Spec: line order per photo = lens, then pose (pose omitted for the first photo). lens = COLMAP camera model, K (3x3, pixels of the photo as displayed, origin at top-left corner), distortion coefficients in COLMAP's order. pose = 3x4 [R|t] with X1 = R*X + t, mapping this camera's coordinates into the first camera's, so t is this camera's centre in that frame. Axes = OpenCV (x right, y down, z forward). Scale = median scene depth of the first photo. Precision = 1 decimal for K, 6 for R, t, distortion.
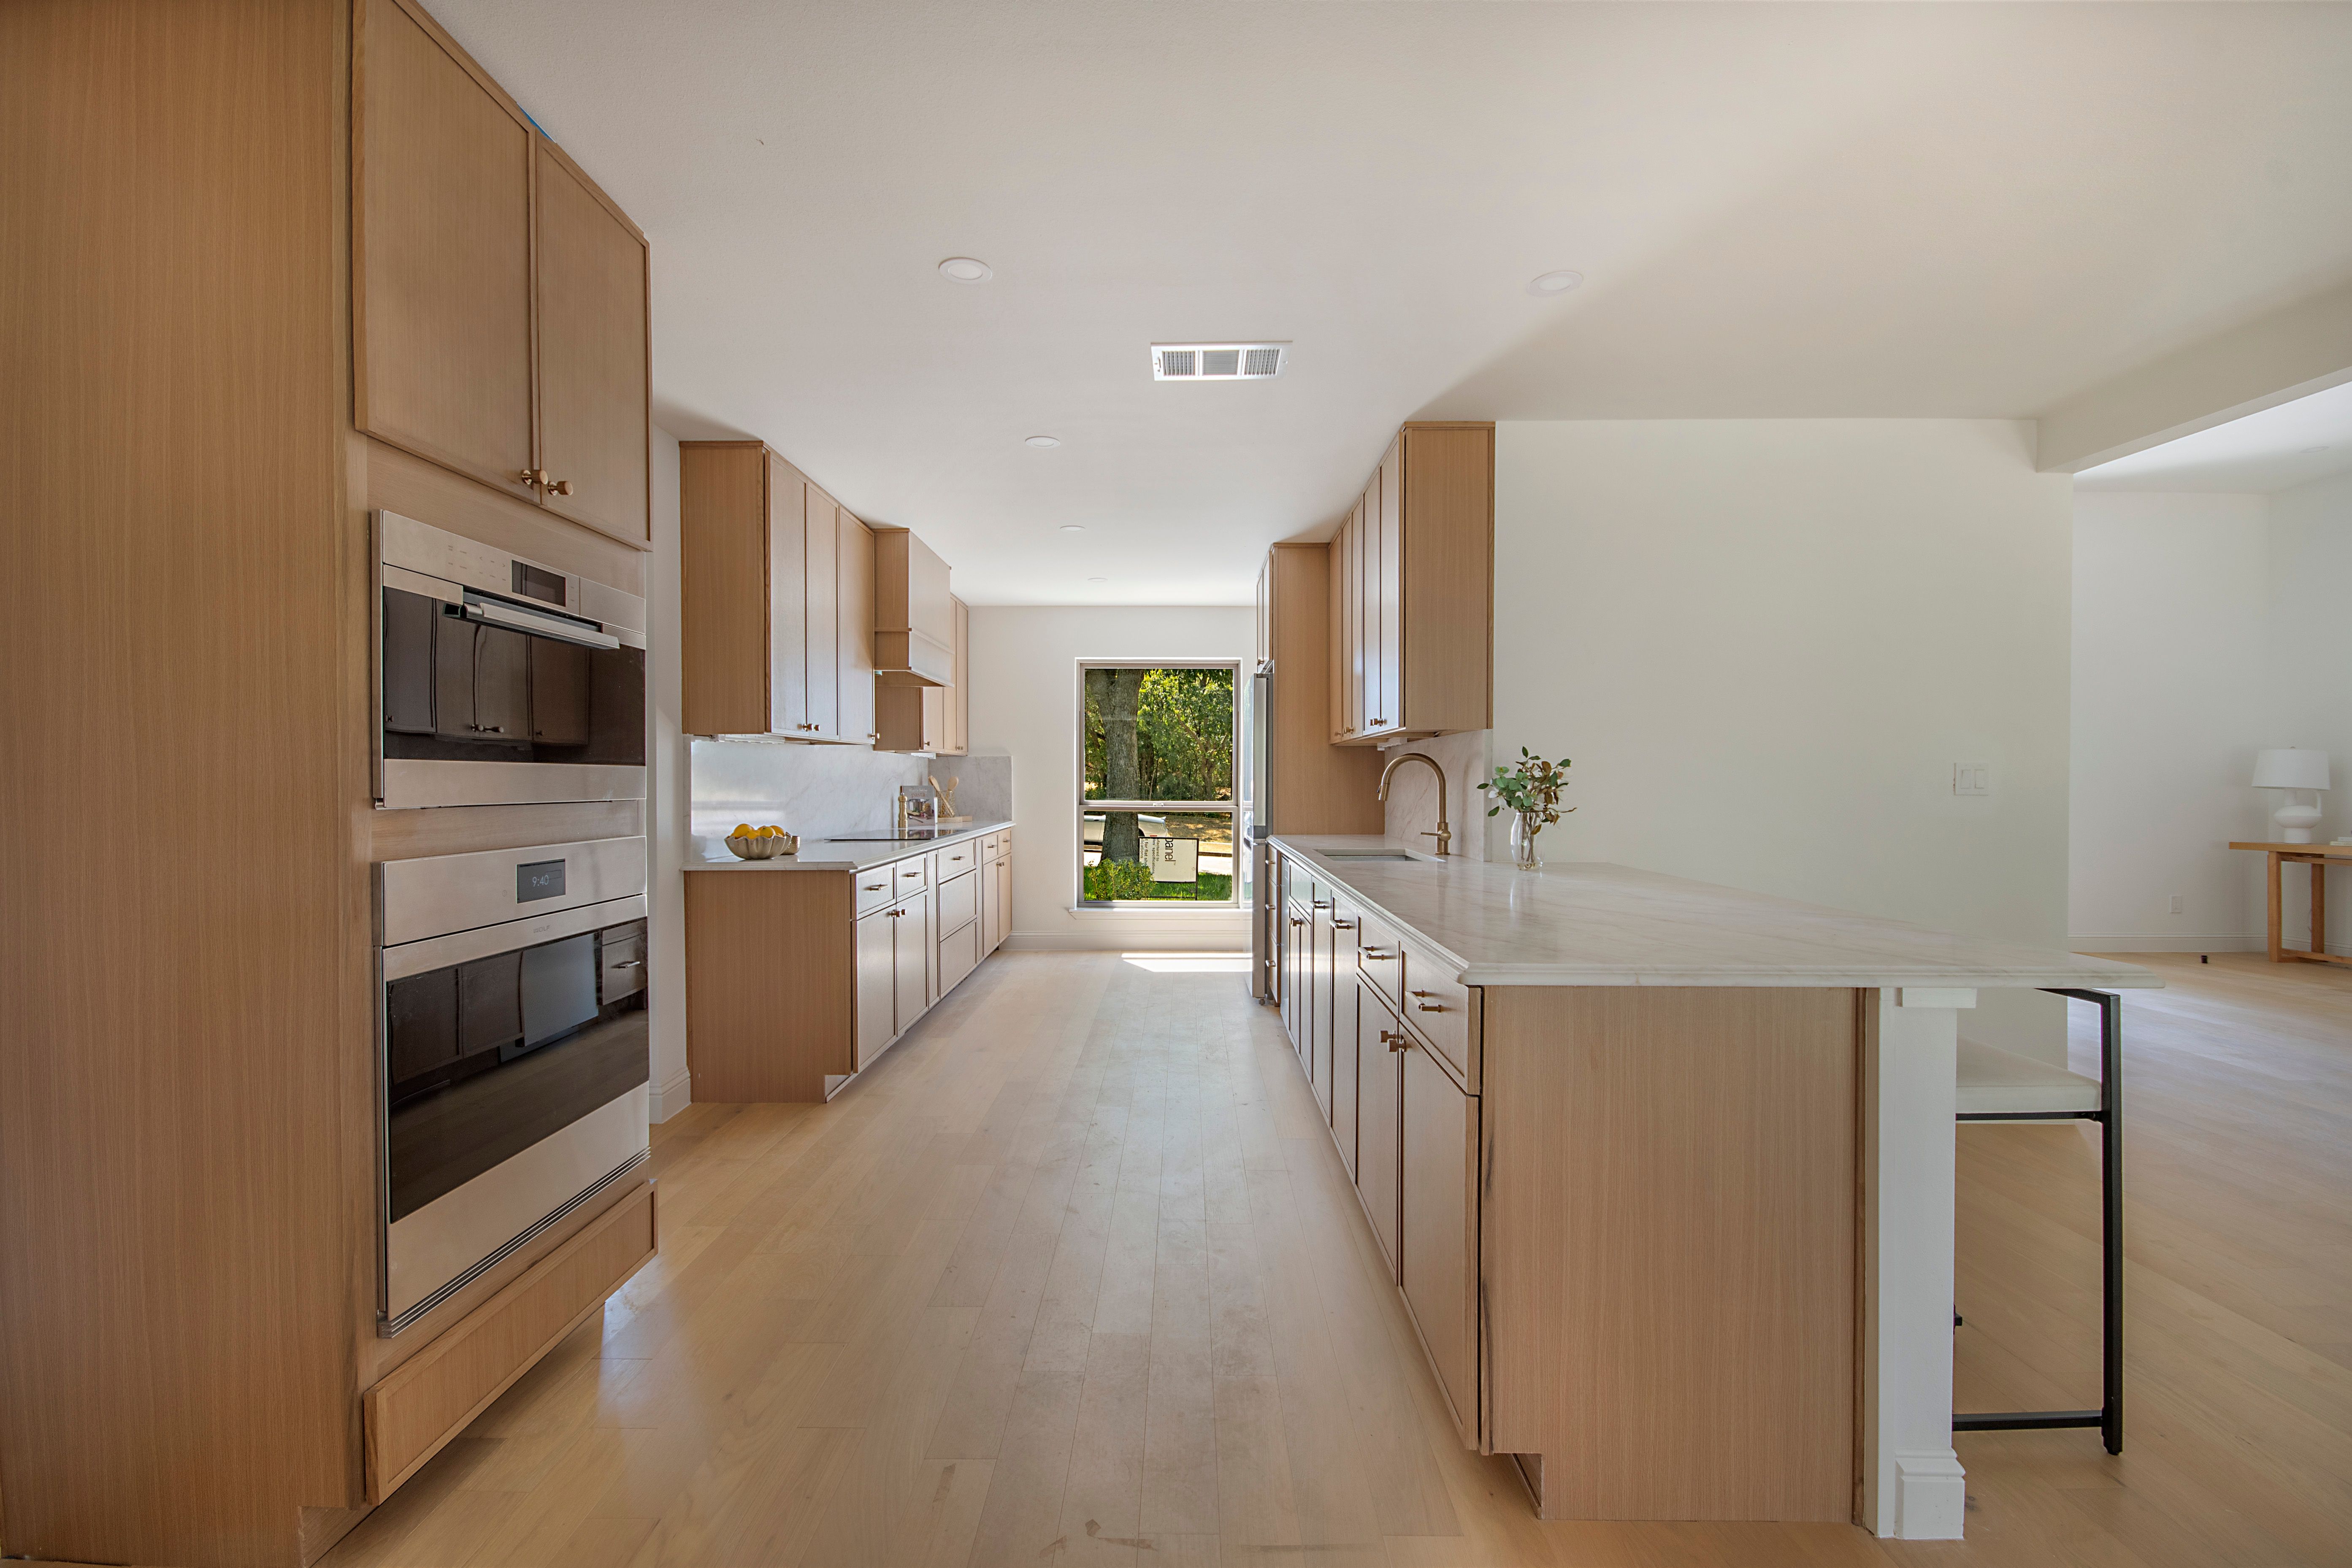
lens RADIAL K [[1045.1, 0, 1190.5], [0, 1045.1, 783.7], [0, 0, 1]] dist [-0.001721, -0.000431]
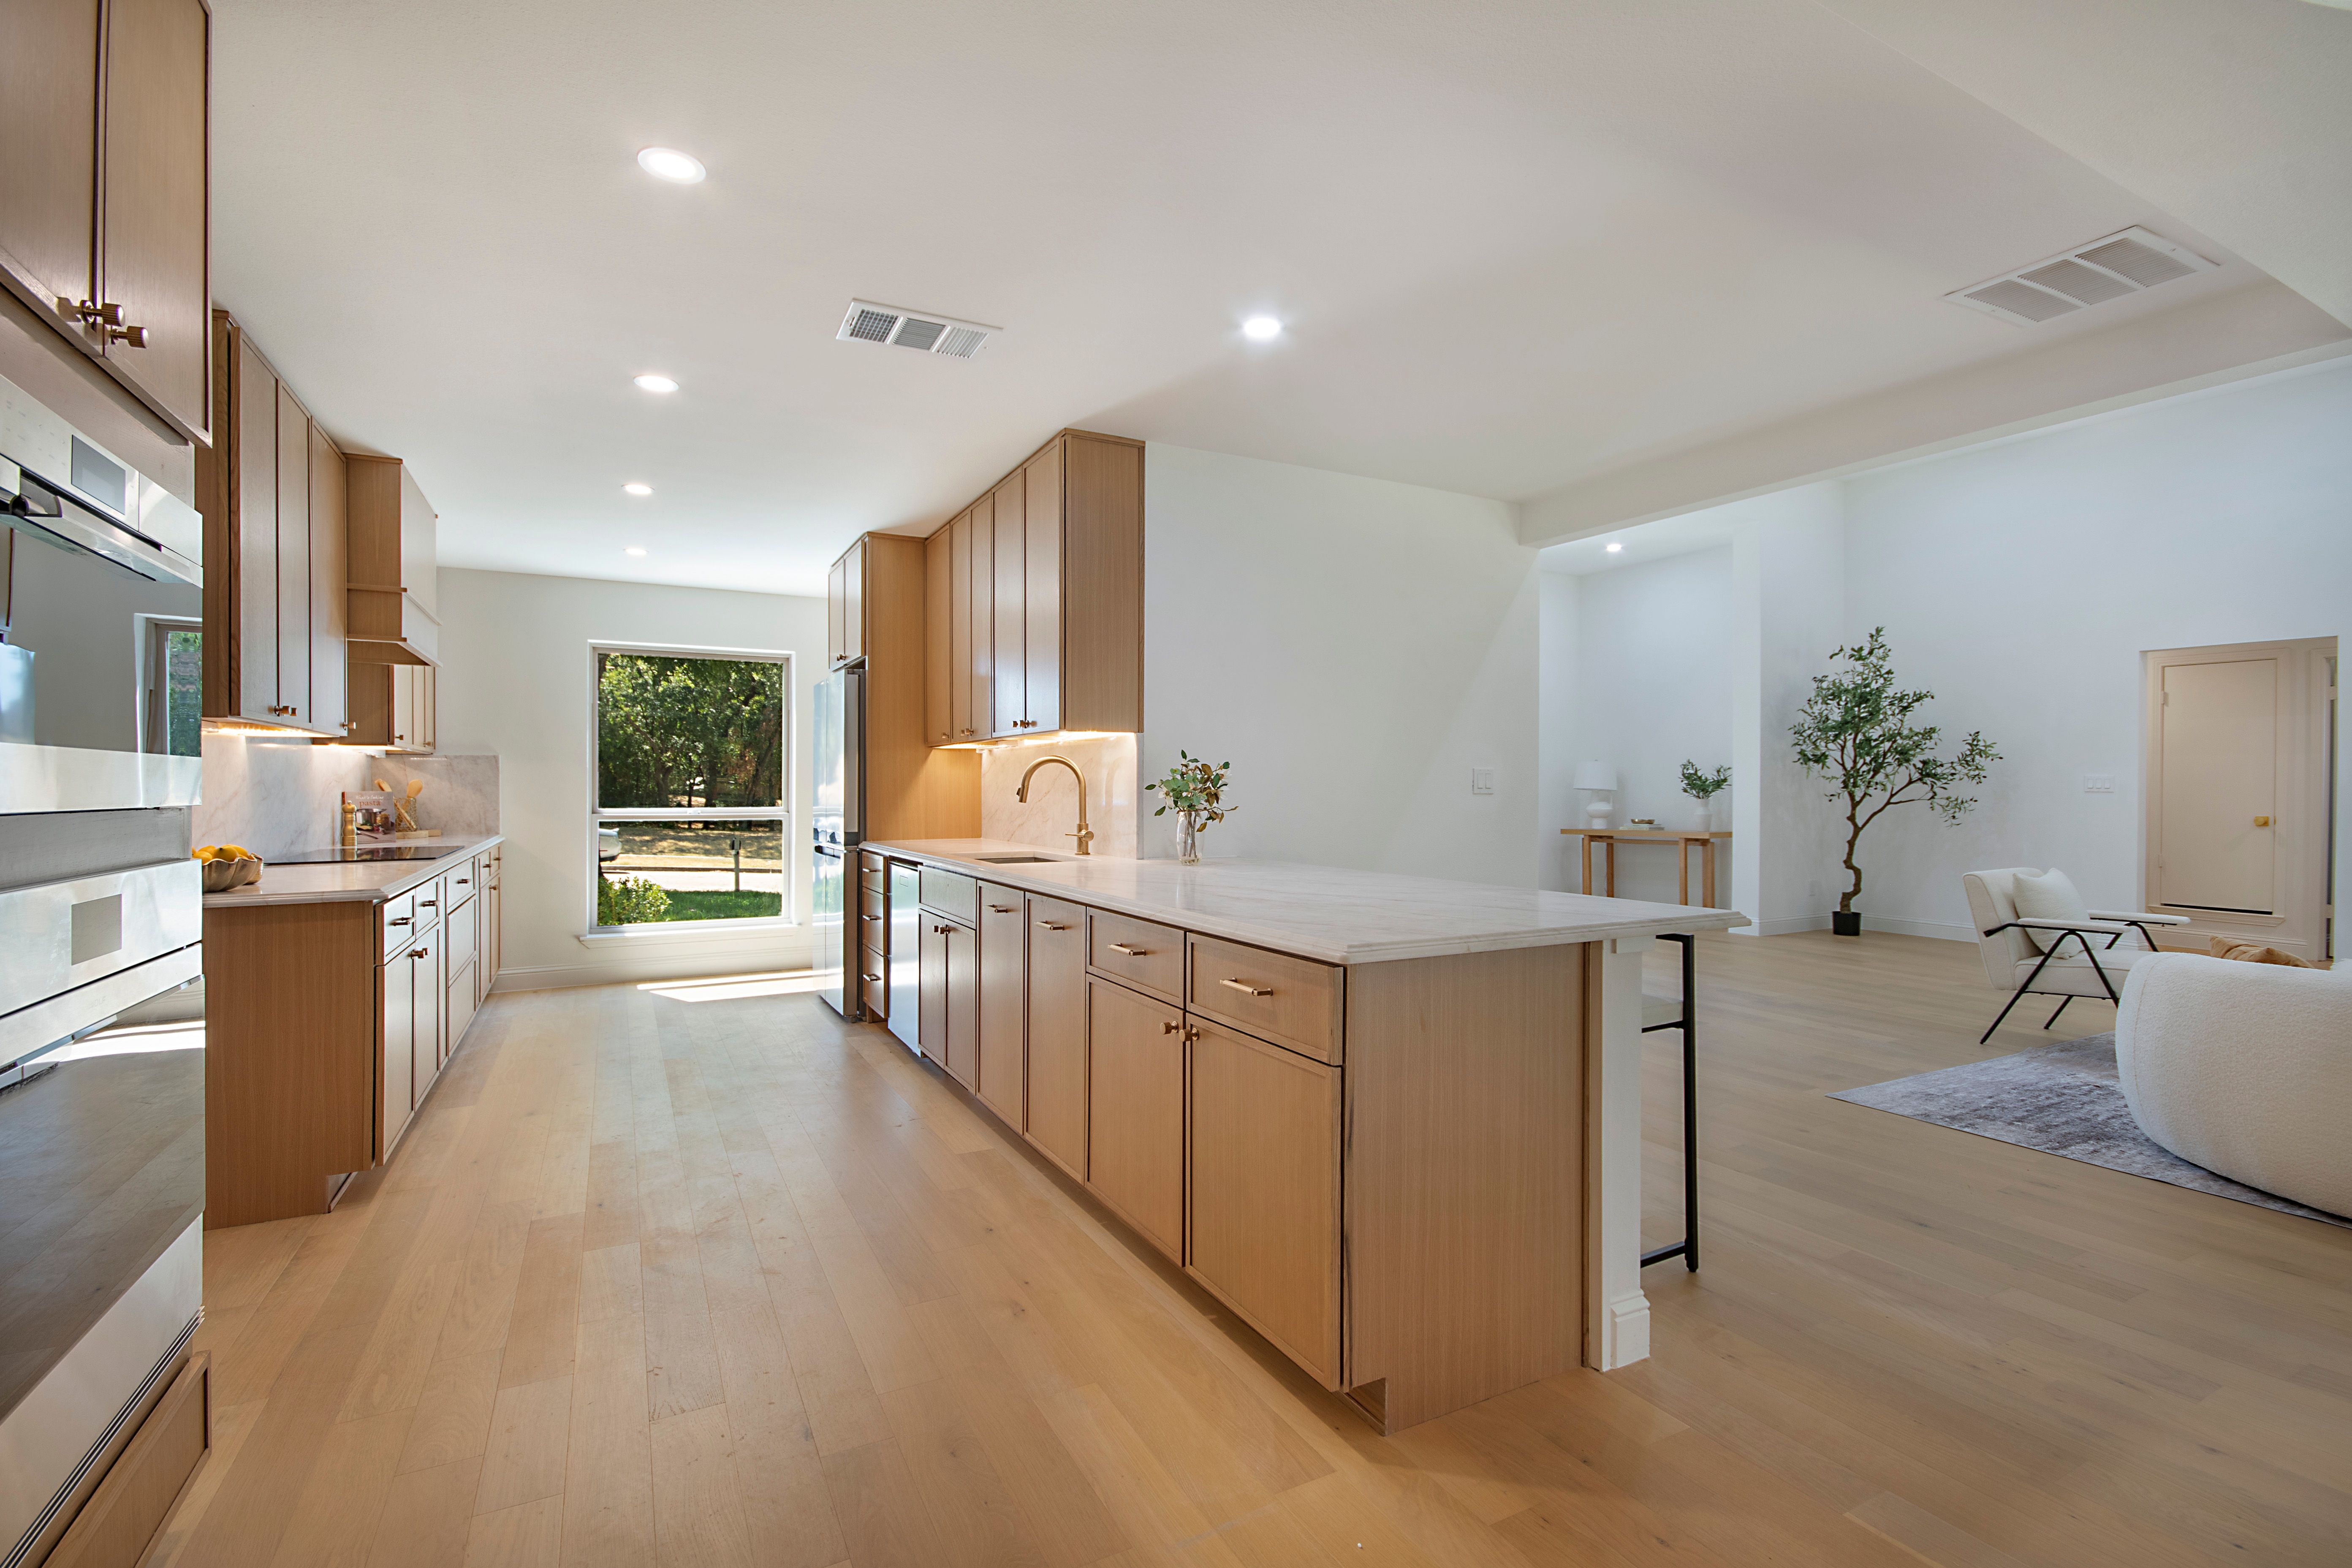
lens RADIAL K [[1053.8, 0, 1148.2], [0, 1053.8, 790.5], [0, 0, 1]] dist [0.002207, -0.005989]
pose [[0.880959, -0.003108, 0.473183, -0.193480], [0.003327, 0.999994, 0.000373, 0.004699], [-0.473182, 0.001245, 0.880964, 0.056363]]
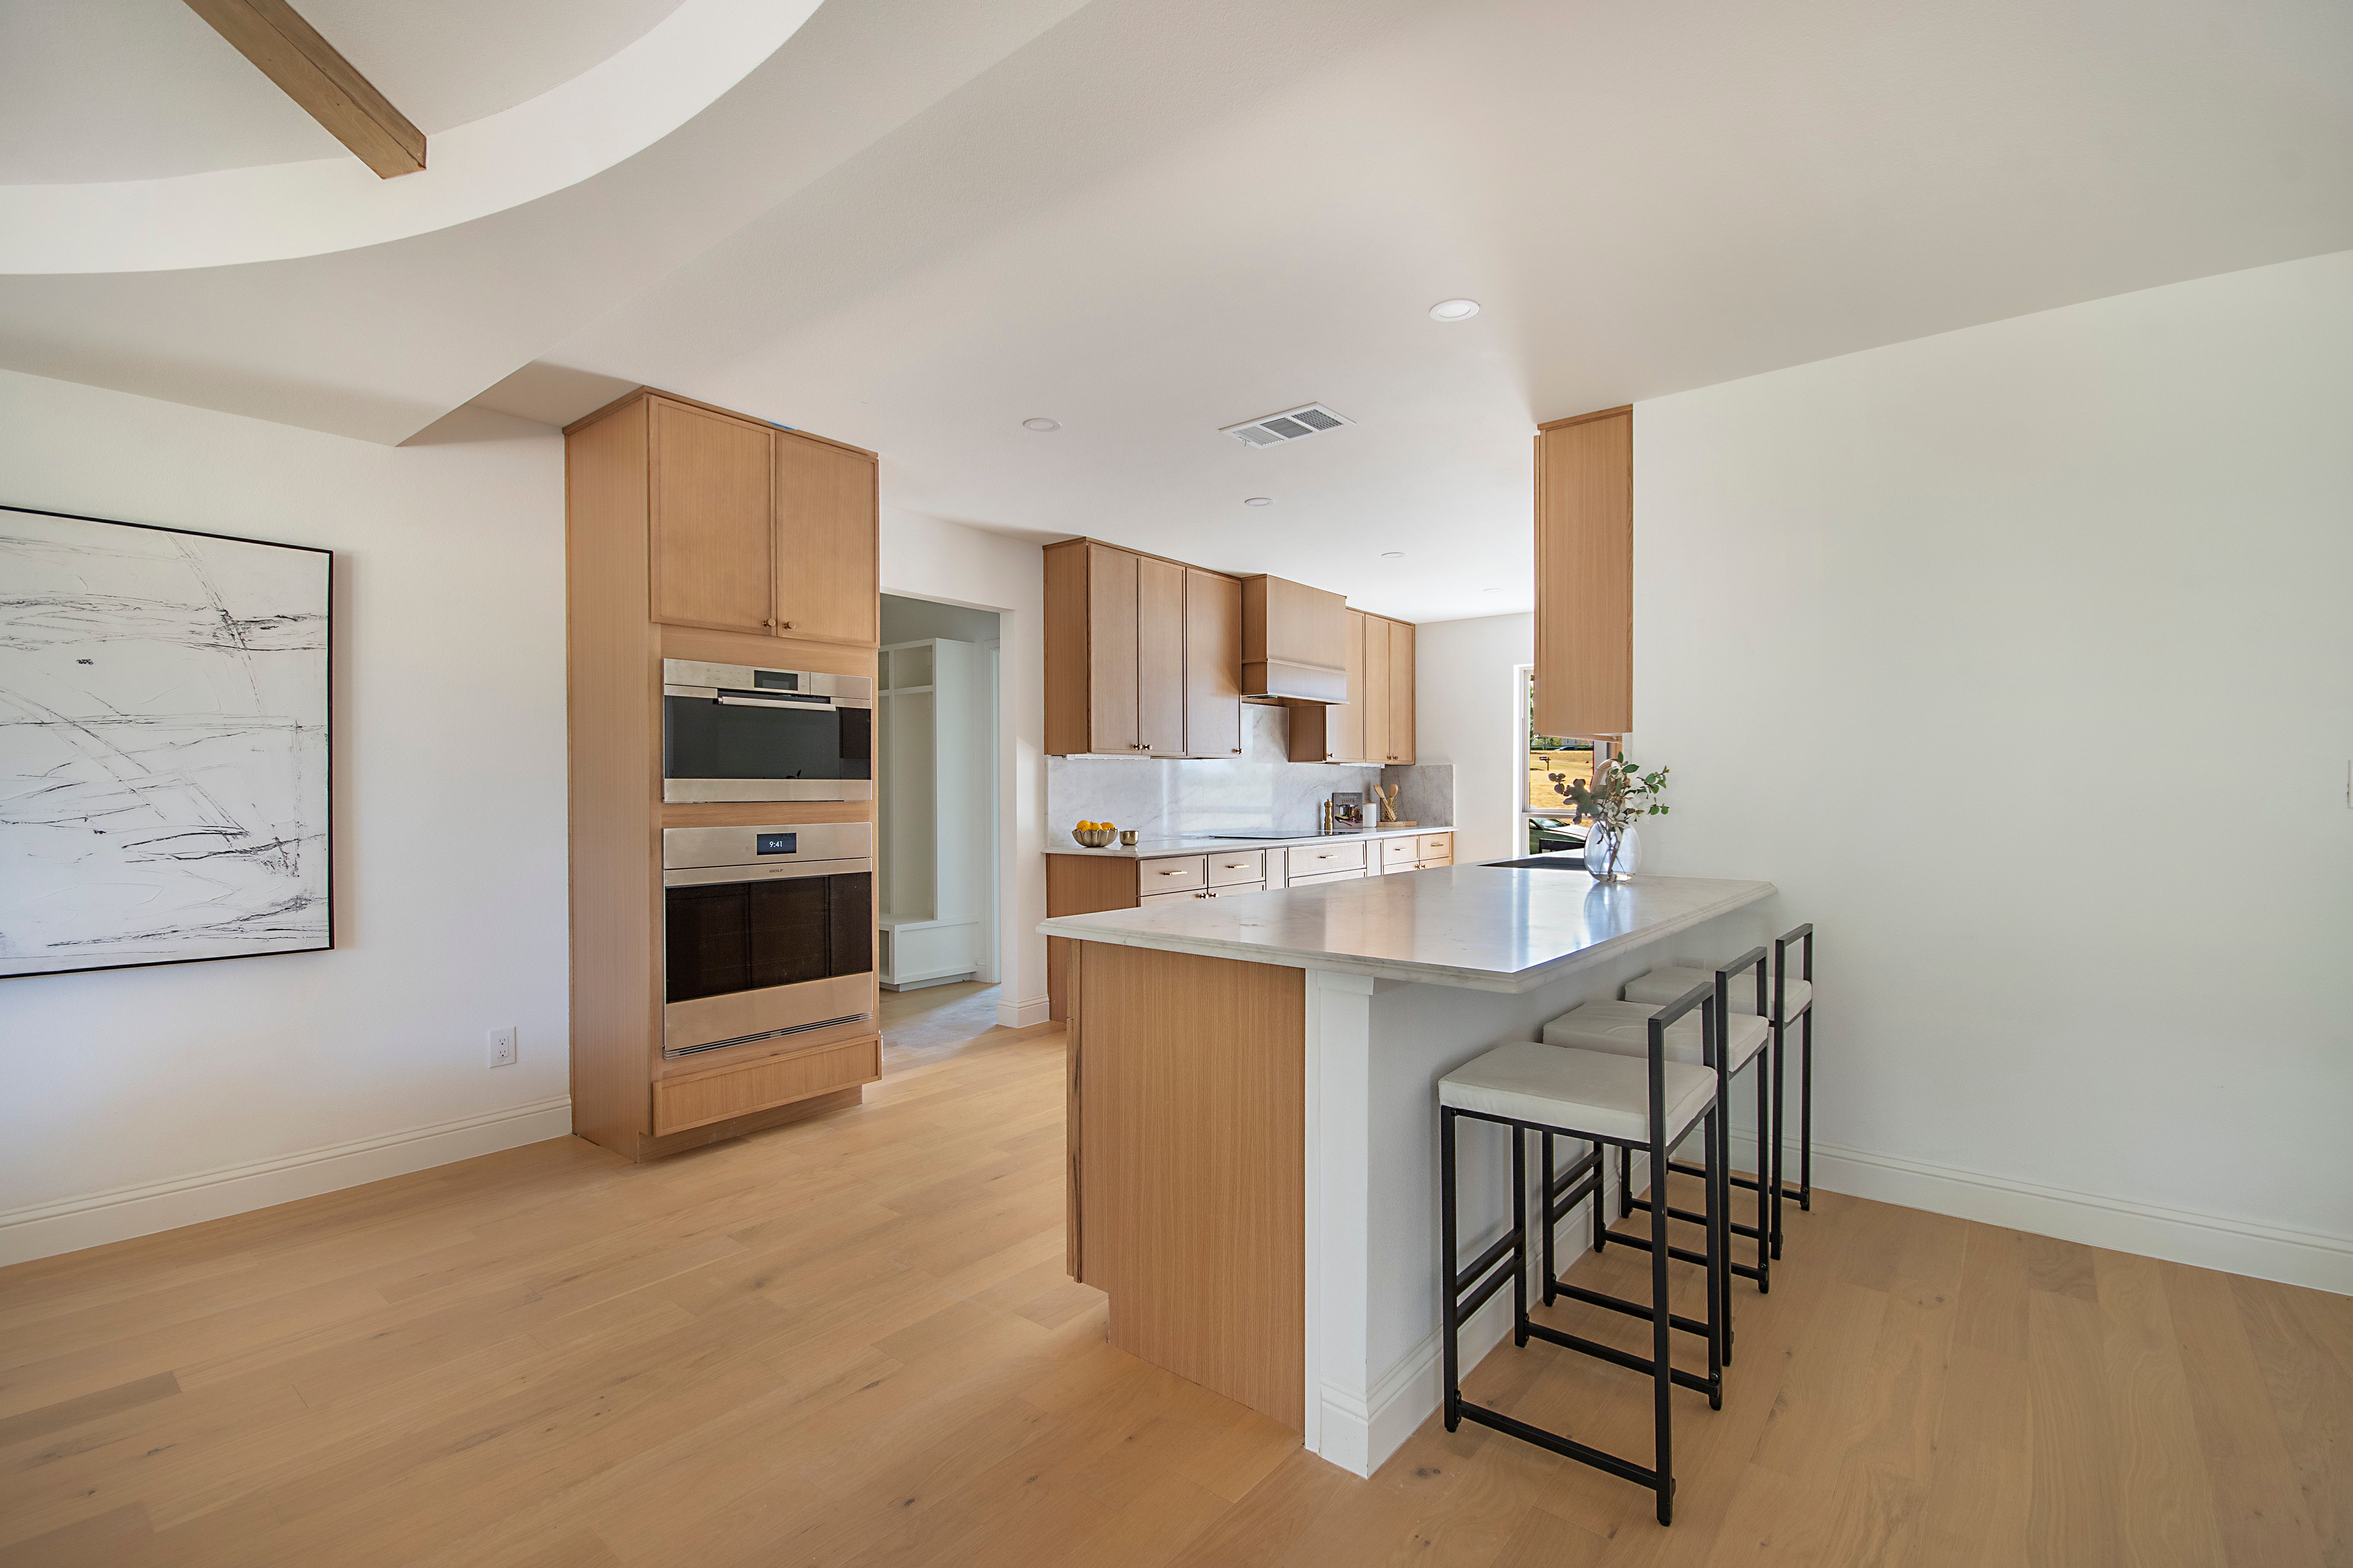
lens RADIAL K [[1054.3, 0, 1148.7], [0, 1054.3, 790.5], [0, 0, 1]] dist [0.002207, -0.005989]
pose [[0.774986, -0.000019, -0.631979, 0.437687], [-0.000067, 1.000000, -0.000112, -0.000171], [0.631979, 0.000129, 0.774986, -0.003188]]
